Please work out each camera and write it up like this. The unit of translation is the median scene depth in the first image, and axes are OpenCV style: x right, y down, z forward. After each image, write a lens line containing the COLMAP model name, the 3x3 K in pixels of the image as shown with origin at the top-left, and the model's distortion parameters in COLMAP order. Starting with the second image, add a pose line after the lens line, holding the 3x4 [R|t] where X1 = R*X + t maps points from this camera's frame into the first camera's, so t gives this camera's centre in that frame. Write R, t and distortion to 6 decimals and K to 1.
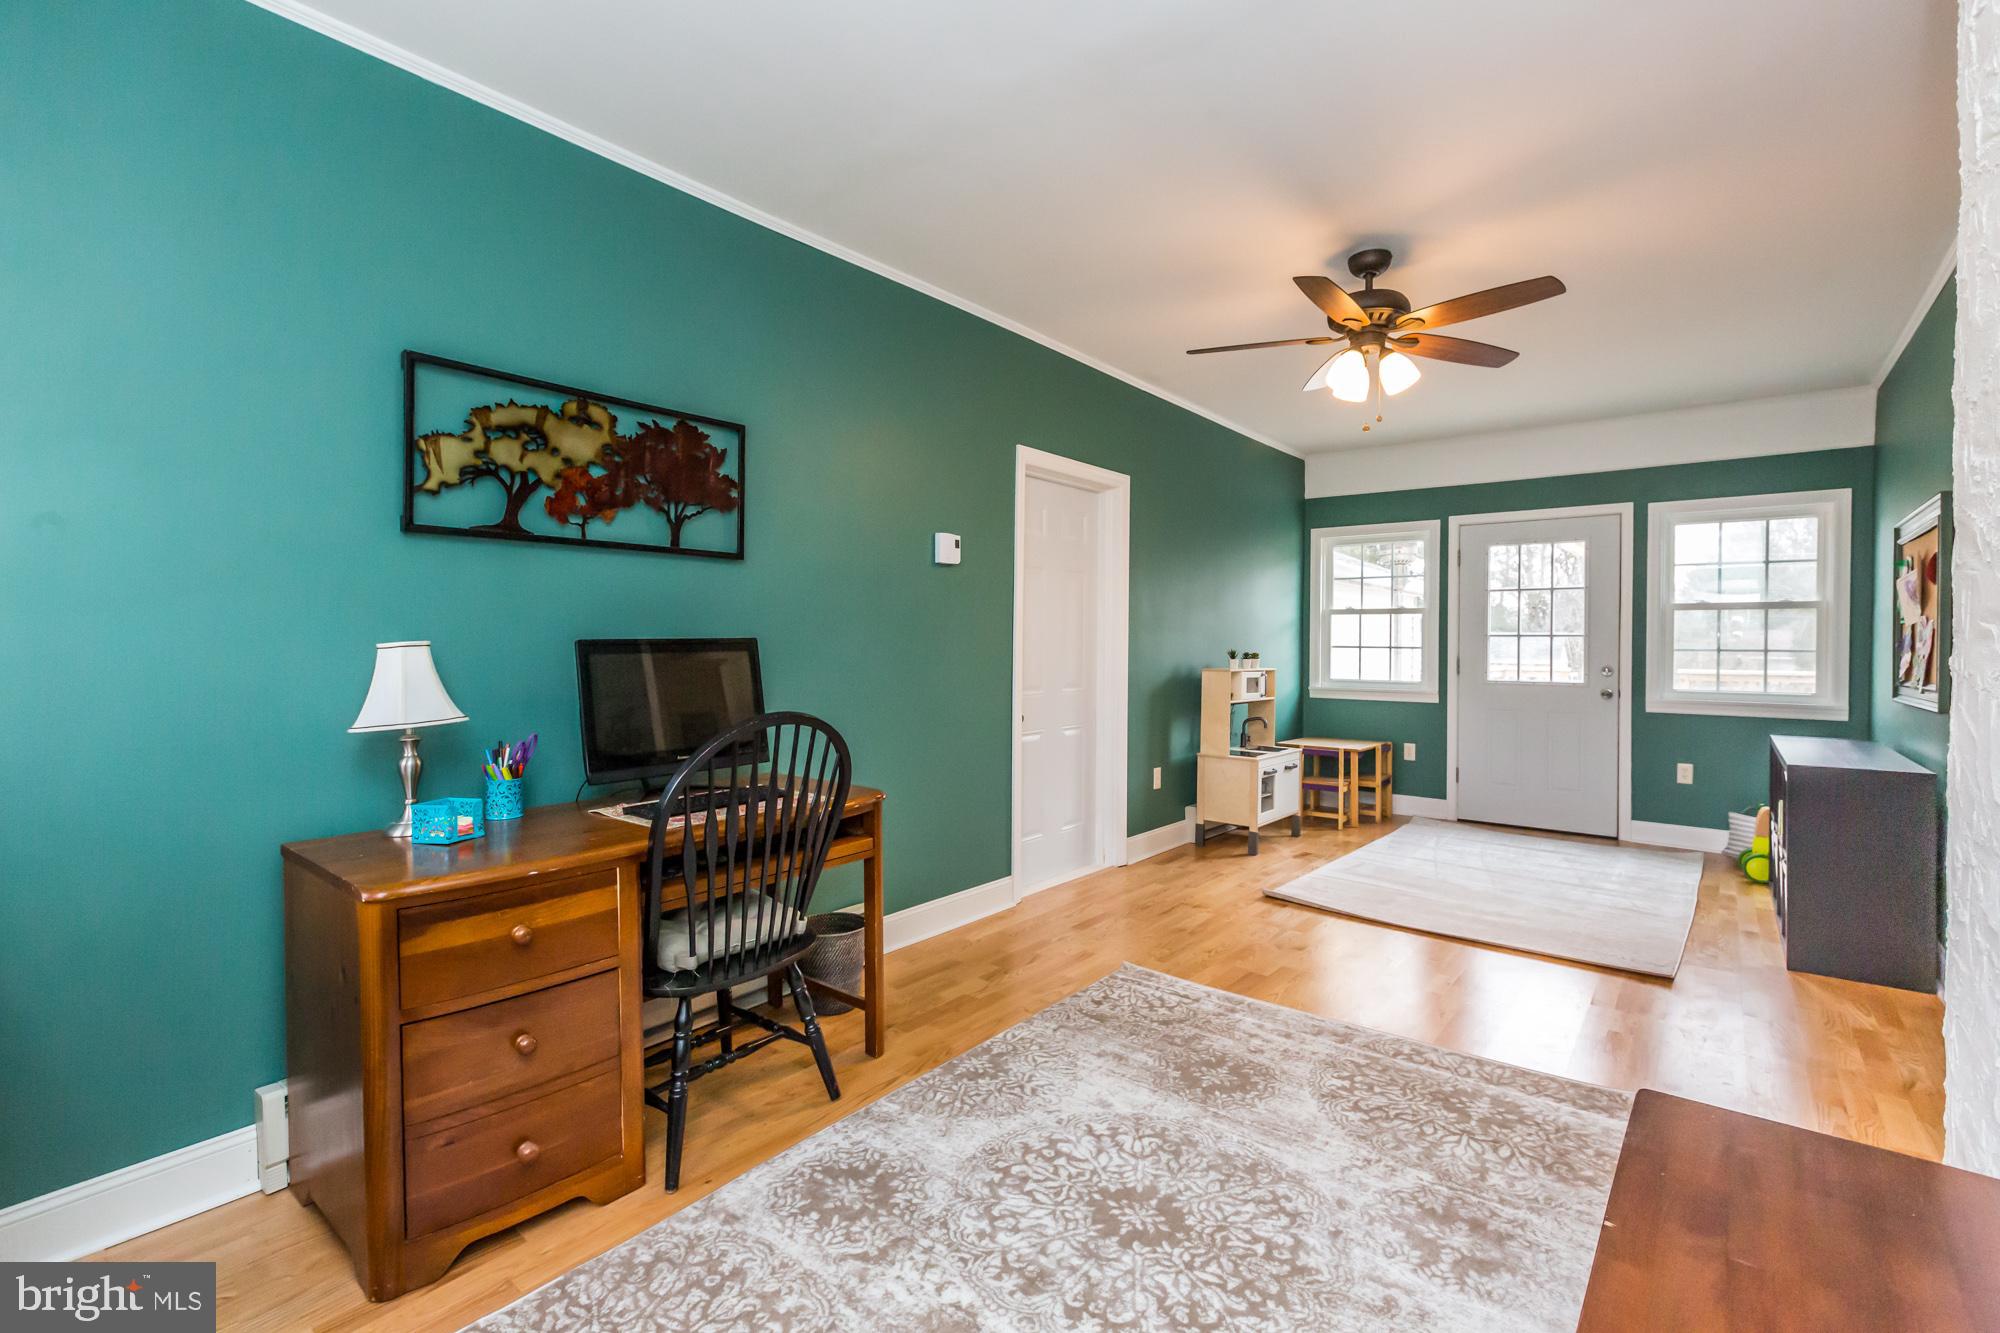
lens RADIAL K [[902.1, 0, 1003.3], [0, 902.1, 640.2], [0, 0, 1]] dist [-0.000289, -0.000592]
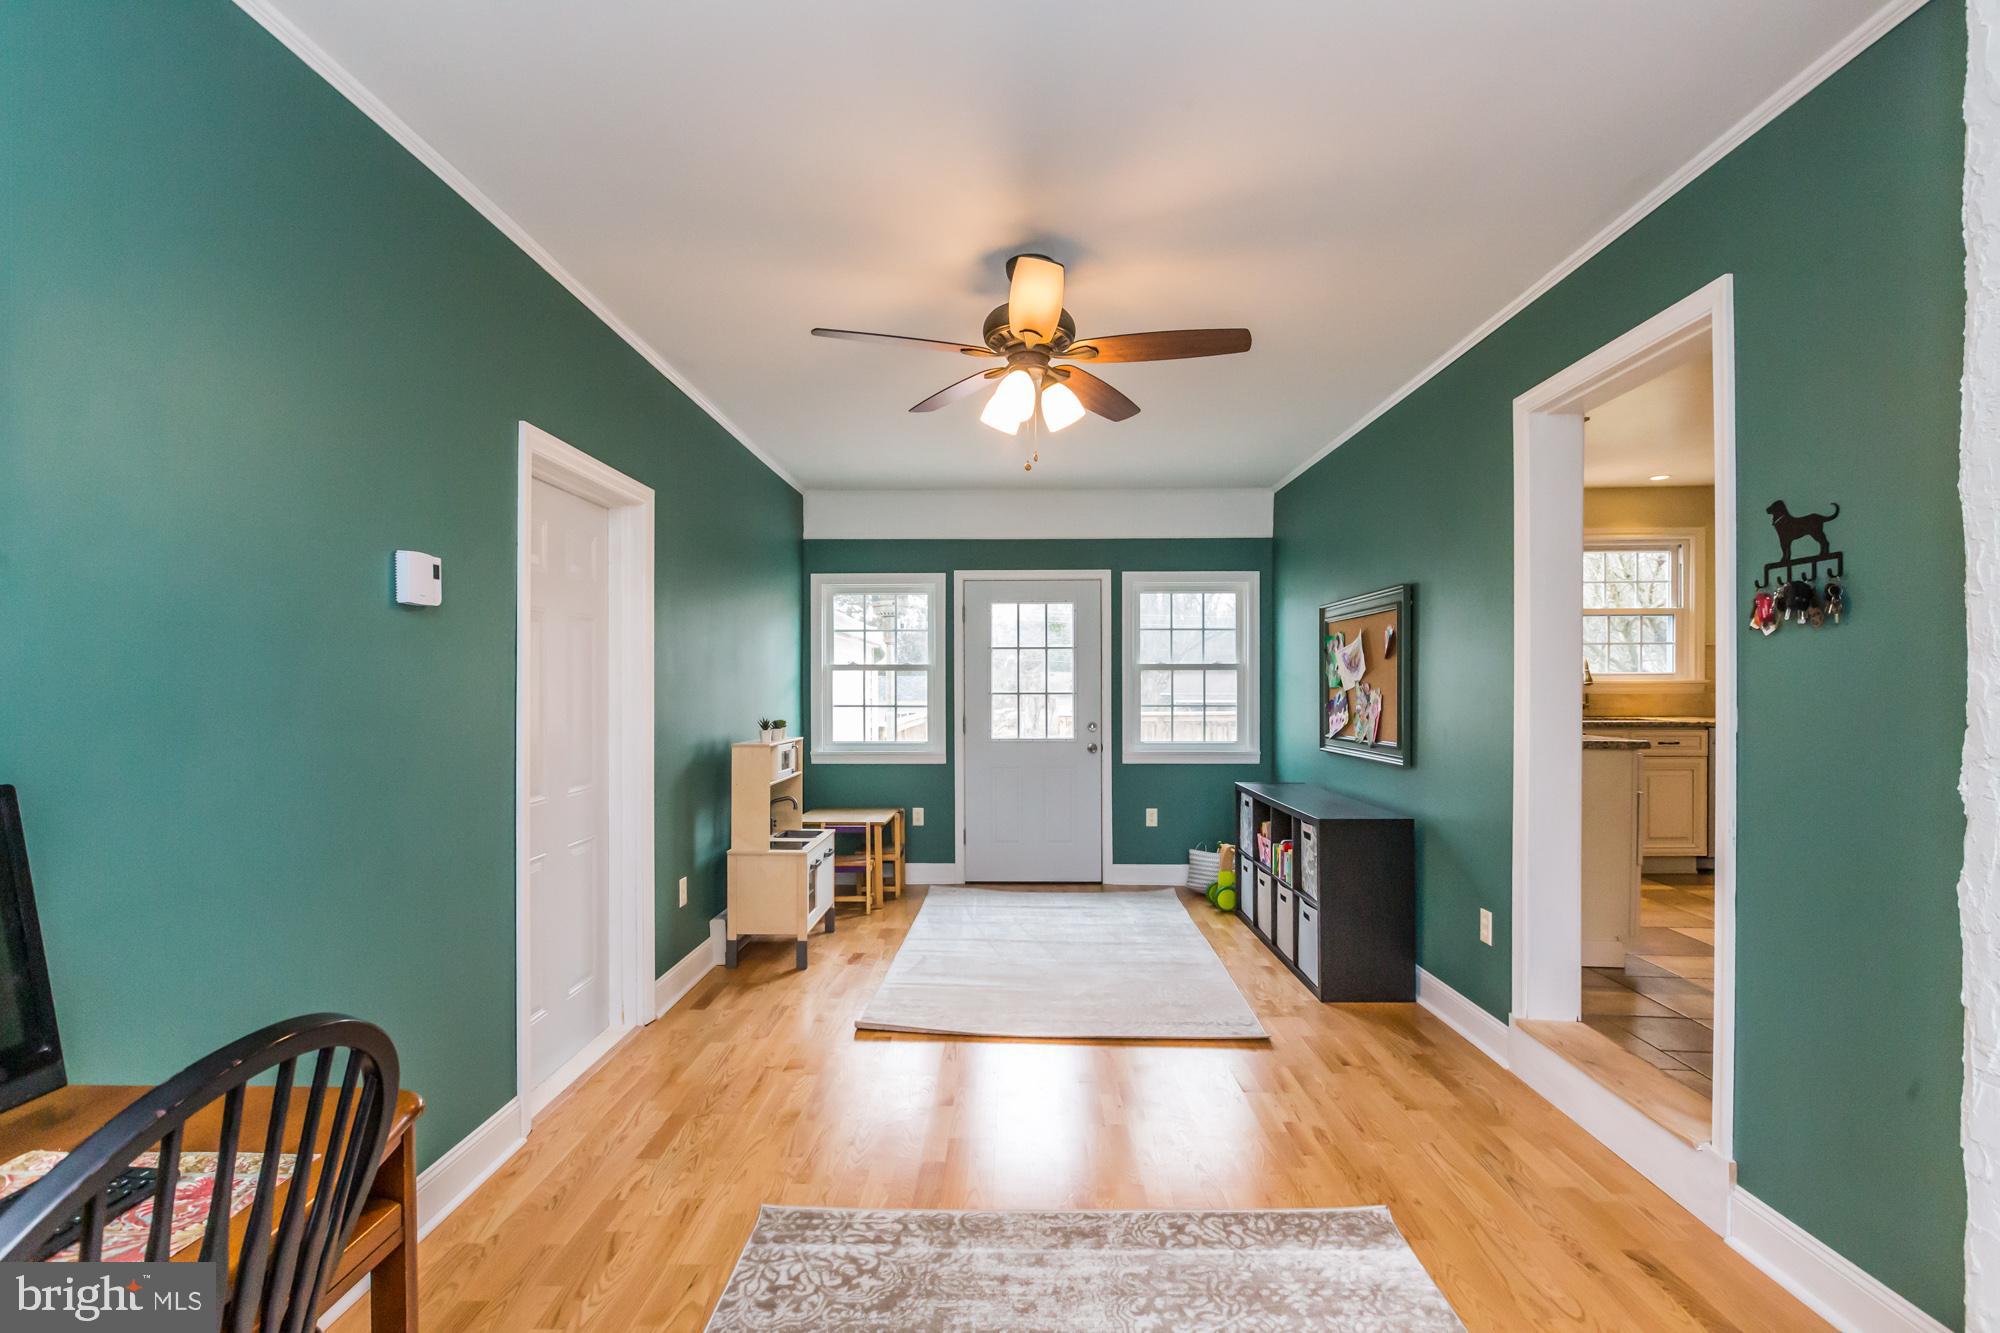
lens RADIAL K [[931.4, 0, 1007.5], [0, 931.4, 686.0], [0, 0, 1]] dist [-0.001327, 0.000172]
pose [[0.791091, -0.009270, 0.611629, -0.089075], [0.006372, 0.999956, 0.006913, -0.023757], [-0.611666, -0.001572, 0.791115, 0.203514]]
